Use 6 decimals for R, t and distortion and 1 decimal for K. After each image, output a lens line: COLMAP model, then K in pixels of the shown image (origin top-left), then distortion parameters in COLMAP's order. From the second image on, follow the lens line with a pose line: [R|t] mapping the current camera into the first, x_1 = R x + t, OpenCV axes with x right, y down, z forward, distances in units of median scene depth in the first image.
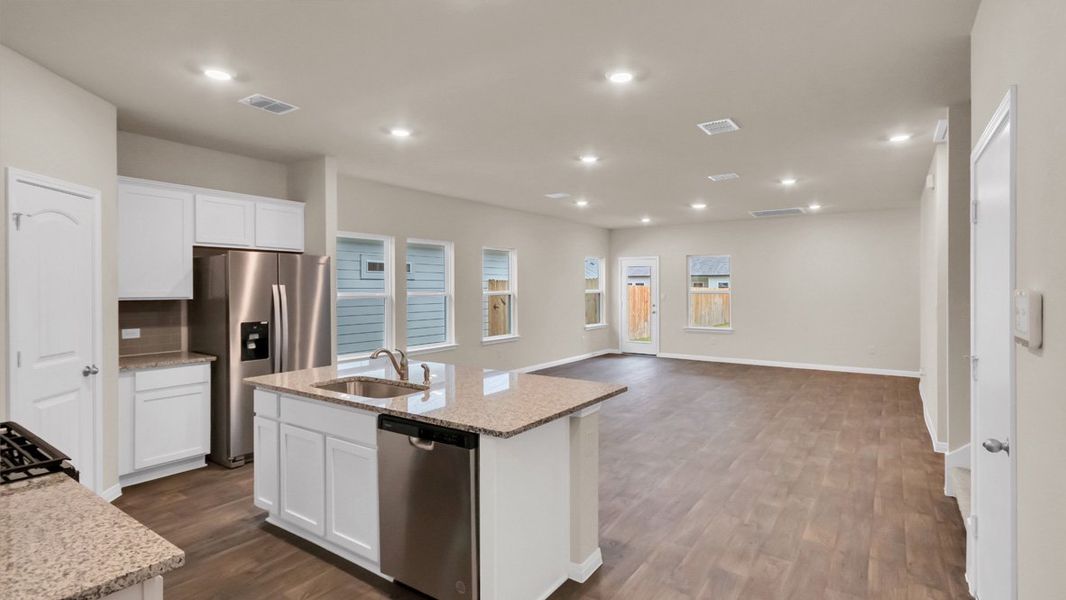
lens RADIAL K [[516.3, 0, 540.8], [0, 516.3, 289.7], [0, 0, 1]] dist [0.010492, -0.001558]
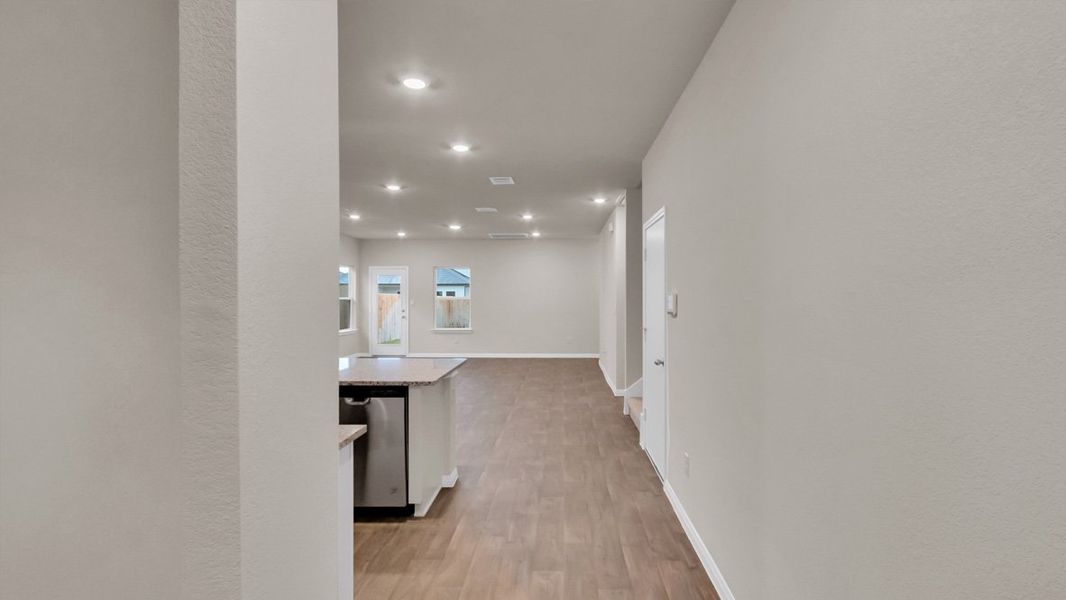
lens RADIAL K [[516.3, 0, 554.1], [0, 516.3, 298.9], [0, 0, 1]] dist [0.010492, -0.001558]
pose [[0.836562, -0.001165, 0.547870, -0.253450], [0.000550, 0.999999, 0.001286, 0.007636], [-0.547871, -0.000774, 0.836562, -0.216111]]
